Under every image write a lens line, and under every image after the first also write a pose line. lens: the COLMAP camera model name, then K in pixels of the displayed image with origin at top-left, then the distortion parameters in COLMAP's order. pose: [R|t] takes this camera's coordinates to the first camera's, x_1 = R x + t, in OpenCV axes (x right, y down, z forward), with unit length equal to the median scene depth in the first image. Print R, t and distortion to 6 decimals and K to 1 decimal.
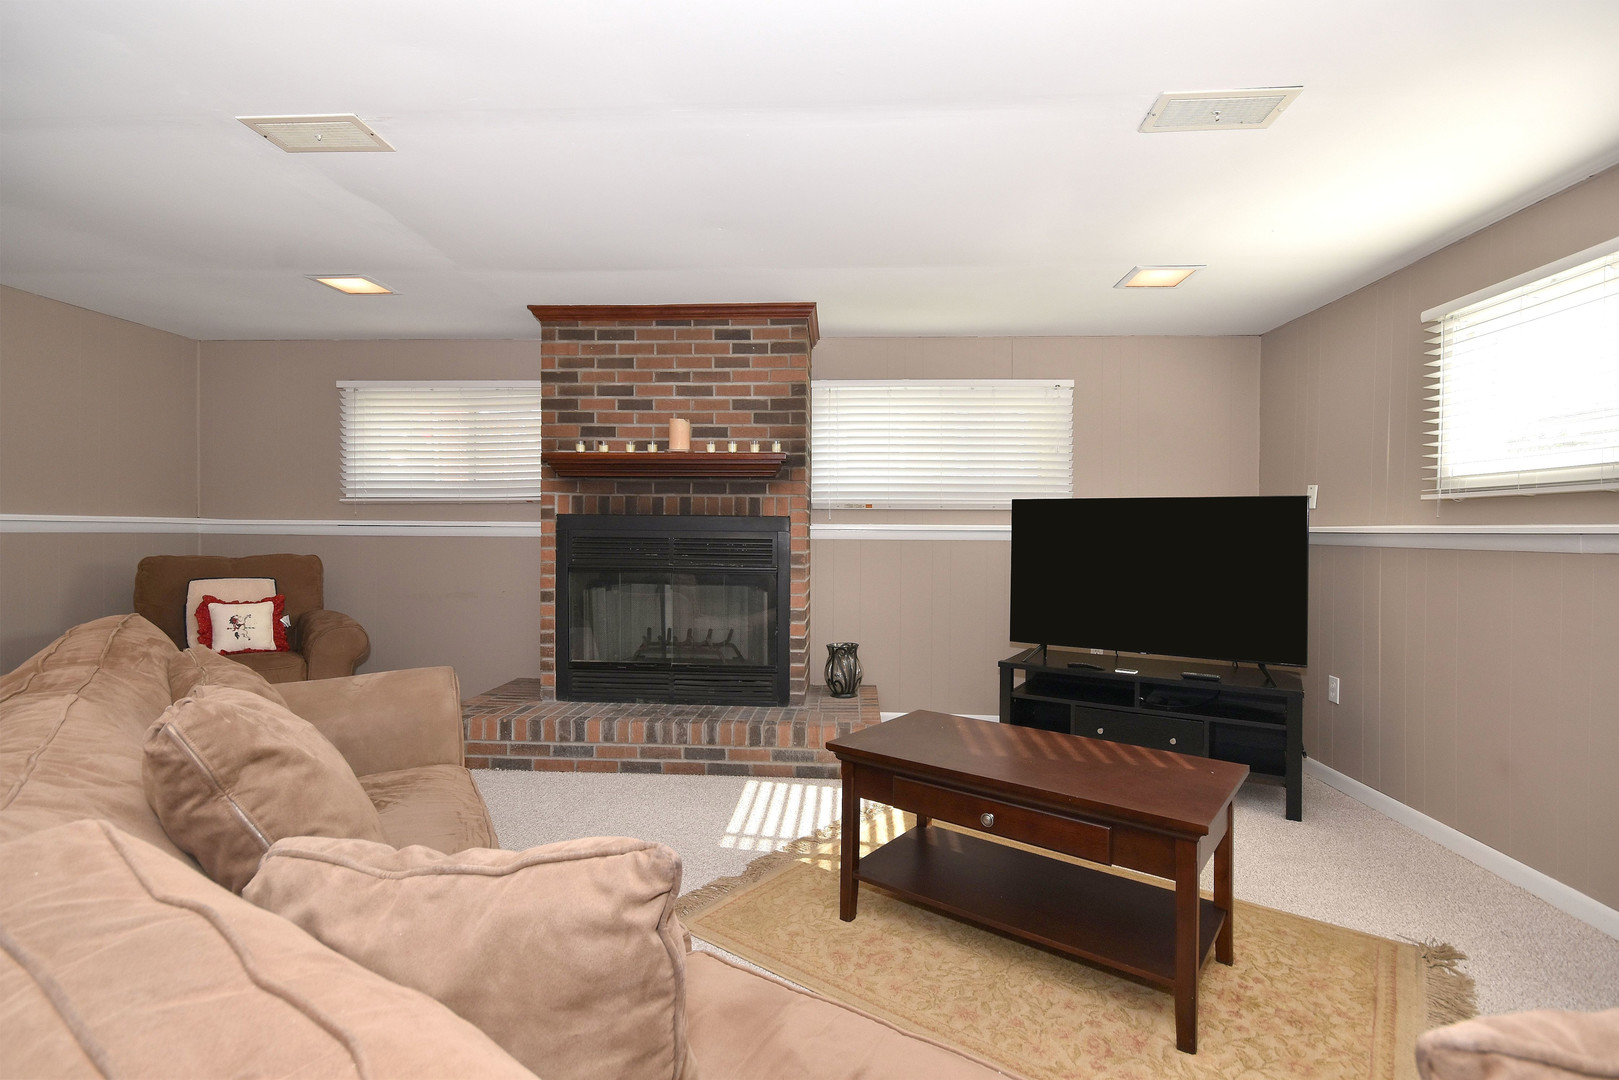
lens RADIAL K [[766.9, 0, 804.4], [0, 766.9, 528.7], [0, 0, 1]] dist [0.005086, 0.000859]
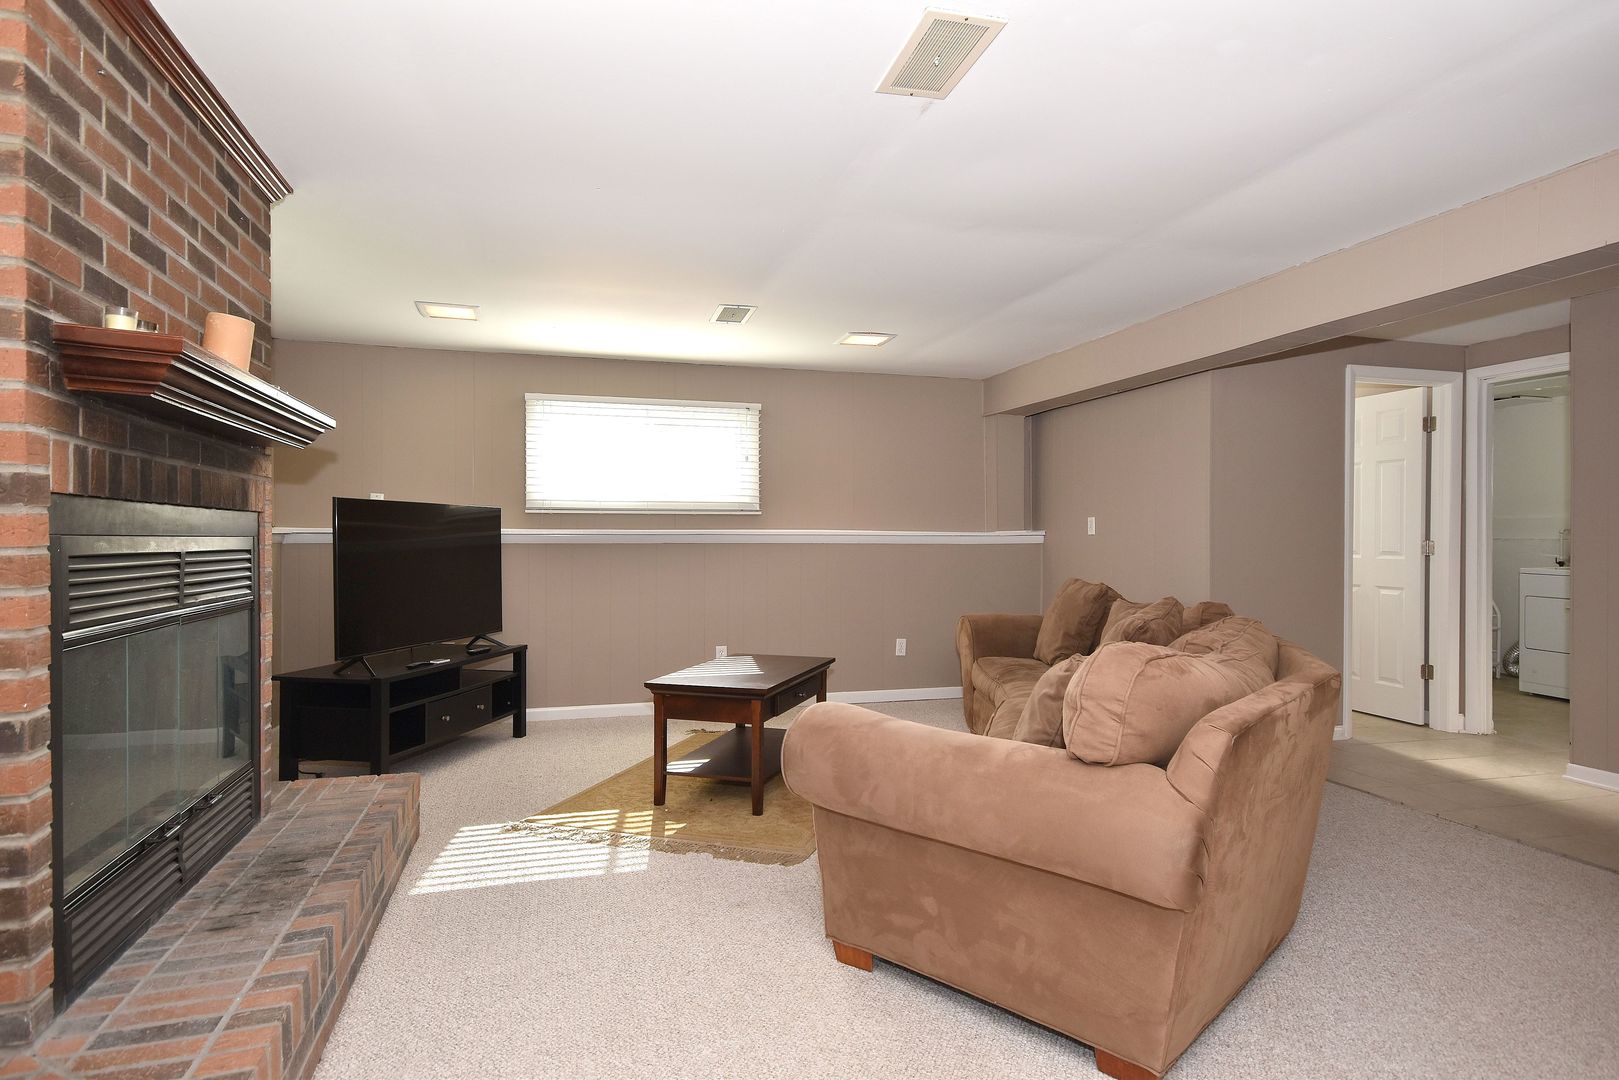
lens RADIAL K [[830.9, 0, 820.6], [0, 830.9, 548.2], [0, 0, 1]] dist [0.008135, 0.000574]
pose [[-0.322951, -0.020773, 0.946188, -0.778217], [-0.003604, 0.999779, 0.020720, -0.002597], [-0.946409, 0.003281, -0.322954, 0.766927]]
